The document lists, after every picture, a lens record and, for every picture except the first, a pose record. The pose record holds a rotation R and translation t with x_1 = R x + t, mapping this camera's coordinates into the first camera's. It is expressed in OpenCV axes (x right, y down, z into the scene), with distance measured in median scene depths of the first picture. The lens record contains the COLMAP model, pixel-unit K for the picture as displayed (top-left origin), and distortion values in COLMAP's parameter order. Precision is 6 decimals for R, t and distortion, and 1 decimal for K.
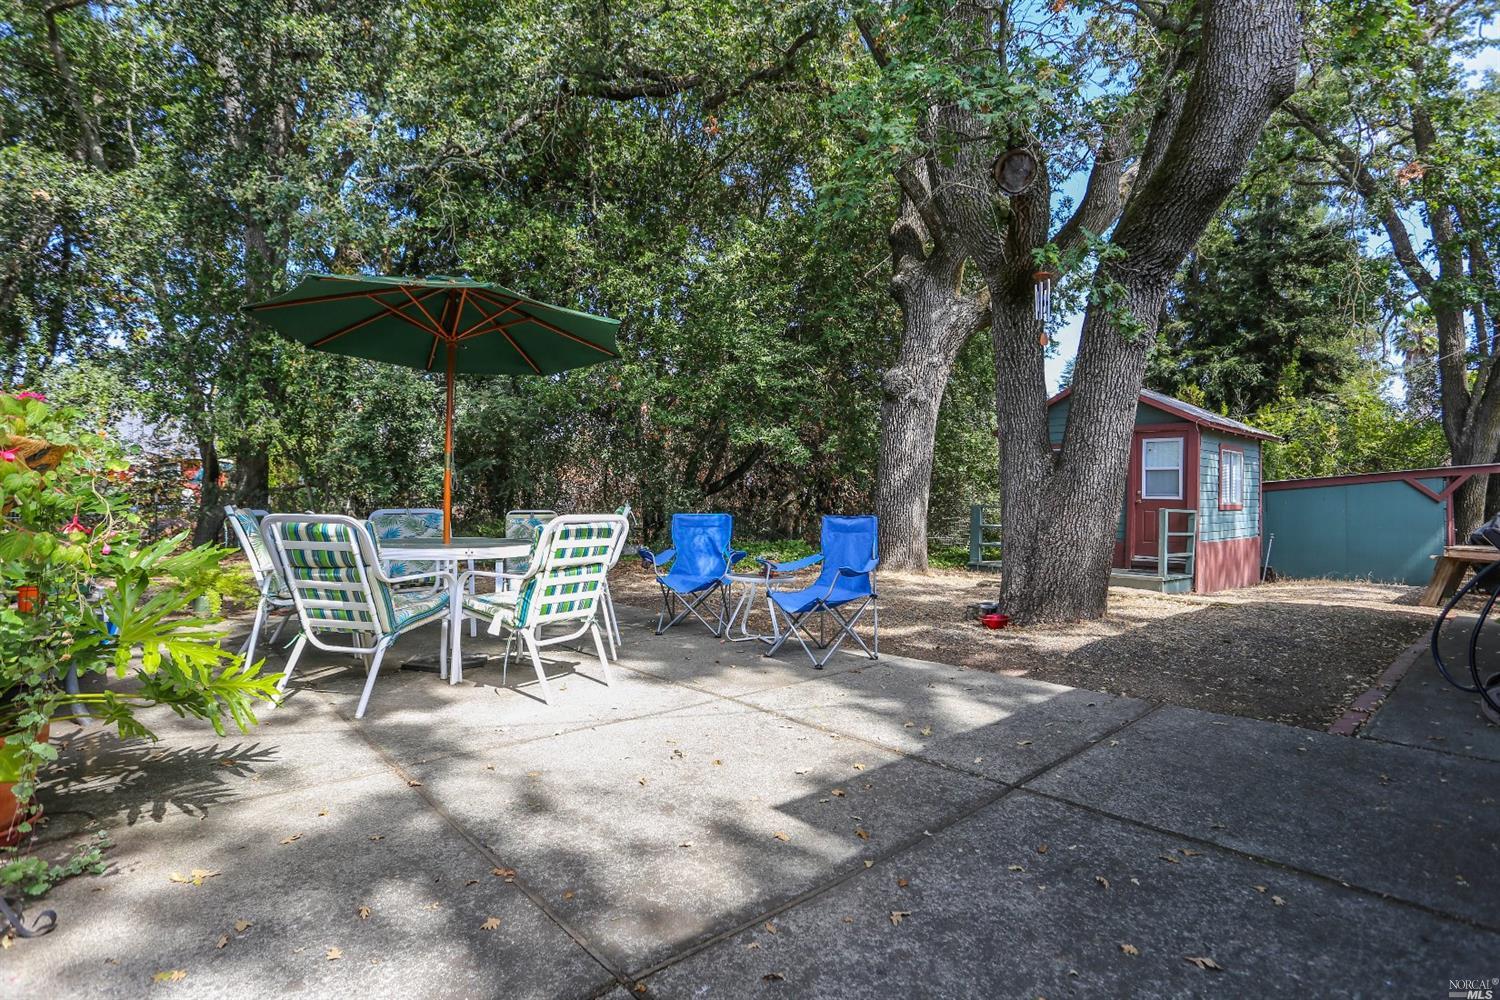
lens RADIAL K [[756.7, 0, 753.5], [0, 756.7, 490.3], [0, 0, 1]] dist [-0.075030, 0.035519]
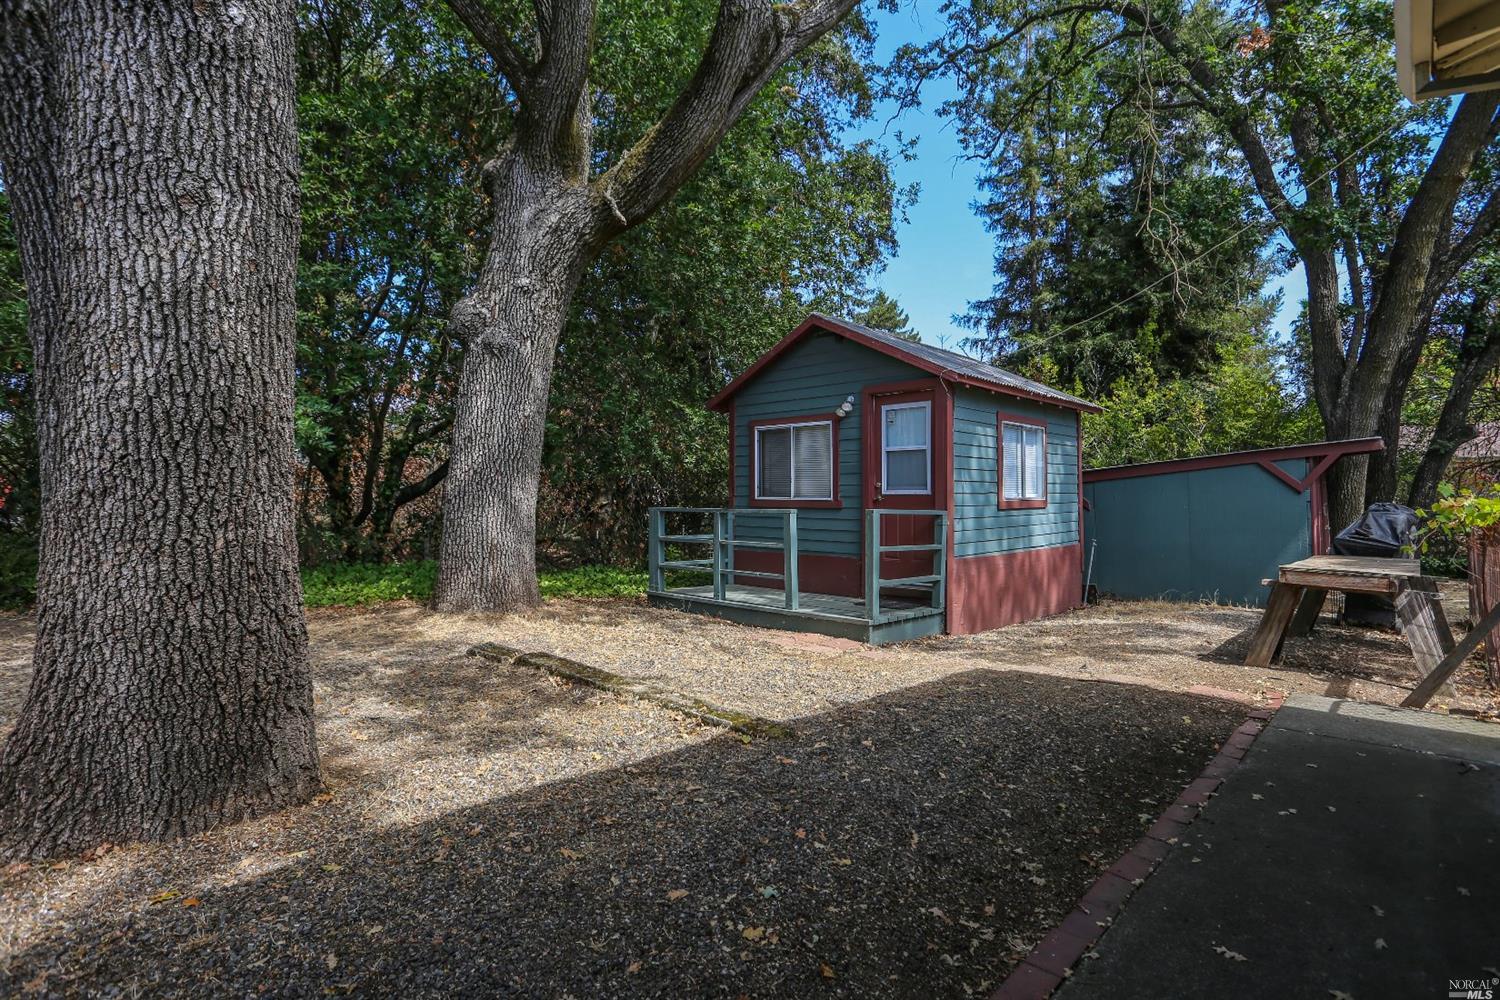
lens RADIAL K [[756.7, 0, 753.5], [0, 756.7, 490.3], [0, 0, 1]] dist [-0.075030, 0.035519]
pose [[0.996841, -0.015289, 0.077940, 0.320401], [0.015488, 0.999878, -0.001954, 0.006627], [-0.077900, 0.003155, 0.996956, 0.294412]]
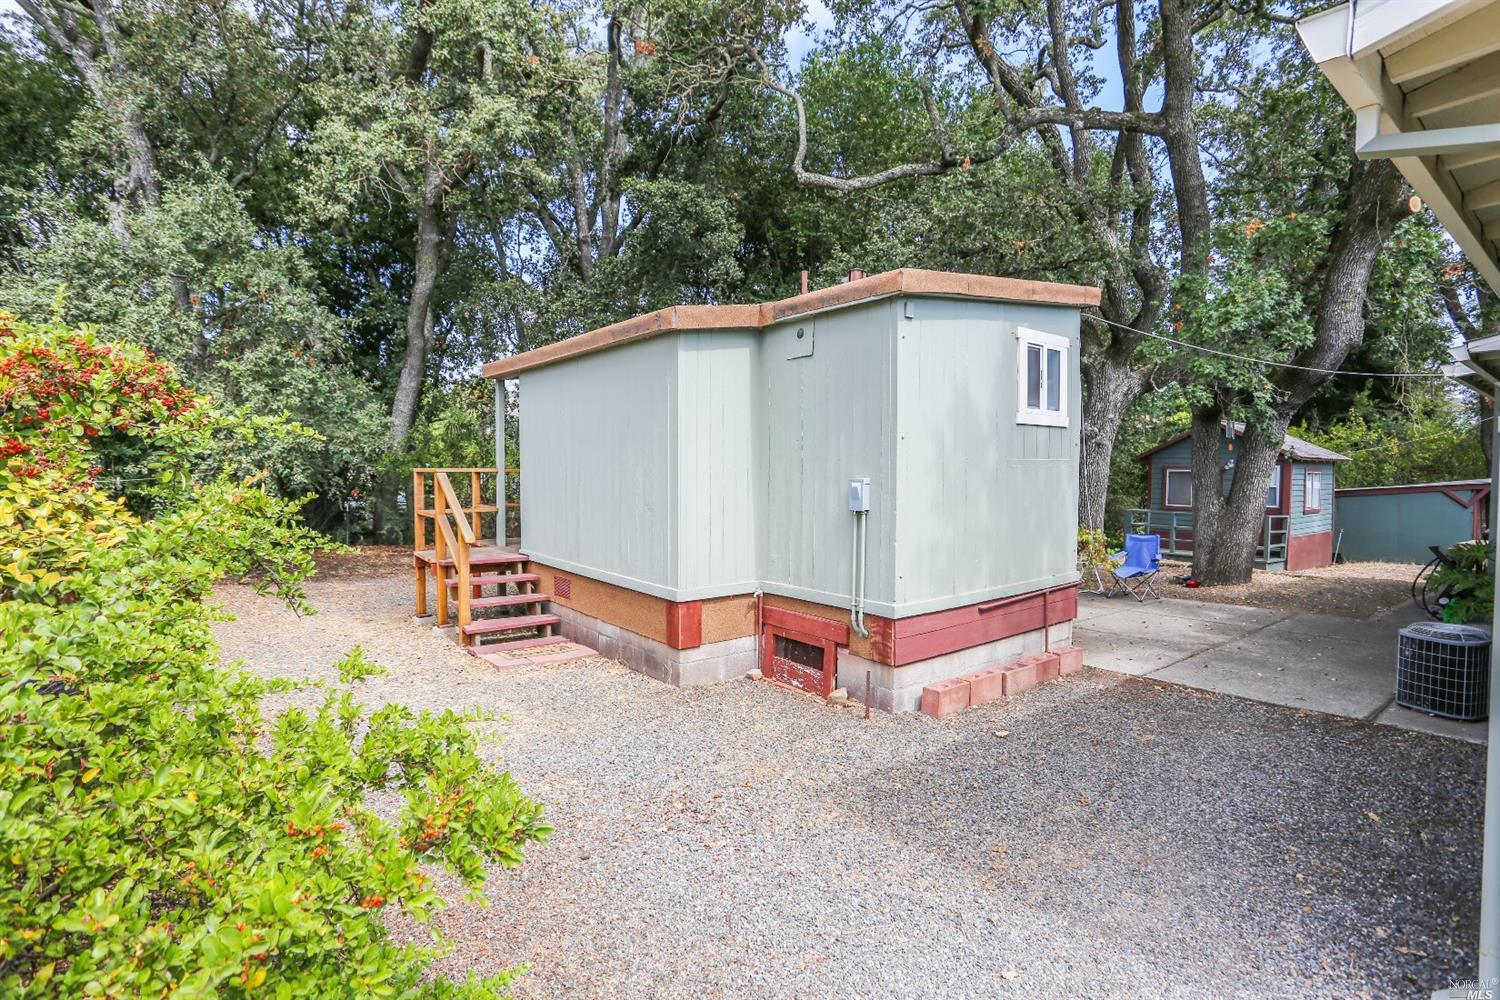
lens RADIAL K [[733.1, 0, 755.5], [0, 733.1, 487.5], [0, 0, 1]] dist [-0.067615, 0.025671]
pose [[0.997083, -0.000680, -0.076316, -0.307255], [0.002672, 0.999658, 0.026004, -0.058690], [0.076273, -0.026132, 0.996745, -0.428612]]
